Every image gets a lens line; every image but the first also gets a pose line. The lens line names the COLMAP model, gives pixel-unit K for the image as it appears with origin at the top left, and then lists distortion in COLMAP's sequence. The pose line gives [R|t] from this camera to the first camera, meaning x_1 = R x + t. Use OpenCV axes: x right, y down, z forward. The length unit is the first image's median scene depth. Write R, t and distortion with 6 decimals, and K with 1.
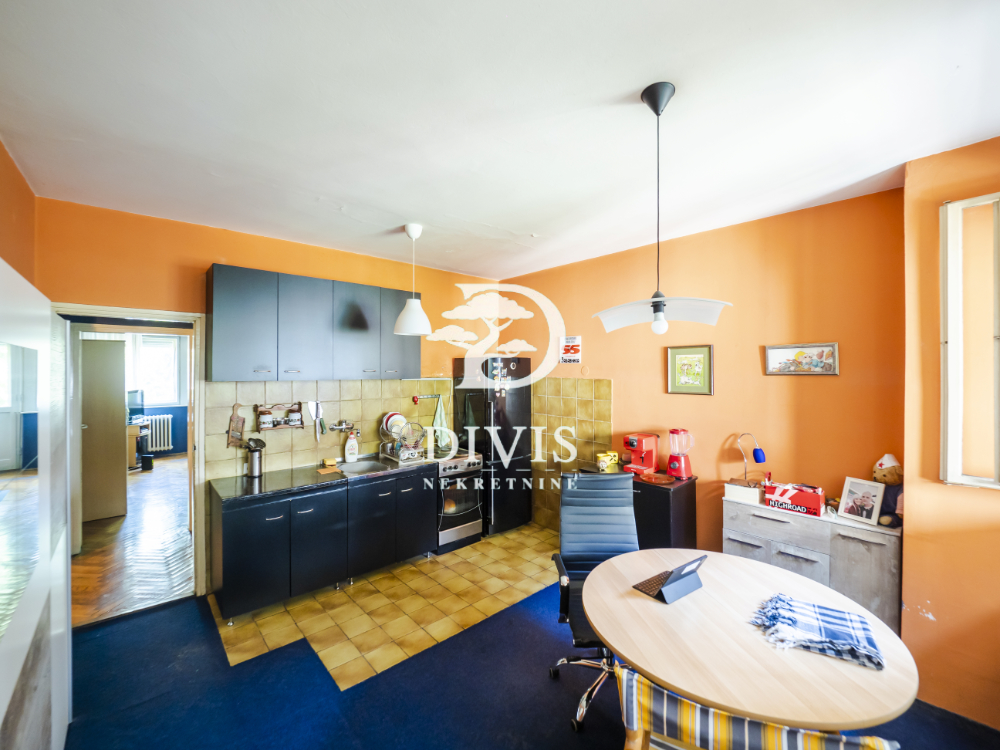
lens RADIAL K [[417.4, 0, 519.7], [0, 417.4, 371.8], [0, 0, 1]] dist [-0.001998, -0.000373]
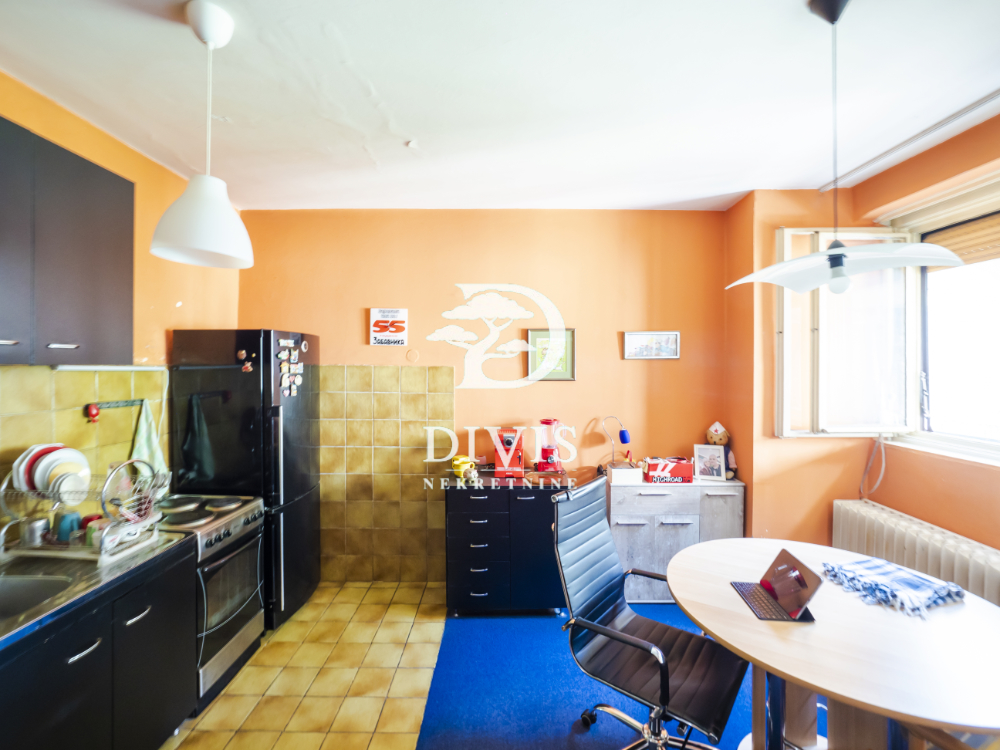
lens RADIAL K [[417.6, 0, 504.5], [0, 417.6, 366.7], [0, 0, 1]] dist [-0.001411, -0.000233]
pose [[0.692283, -0.002393, 0.721622, -0.350440], [0.003763, 0.999993, -0.000294, 0.023379], [-0.721616, 0.002919, 0.692287, 0.451738]]
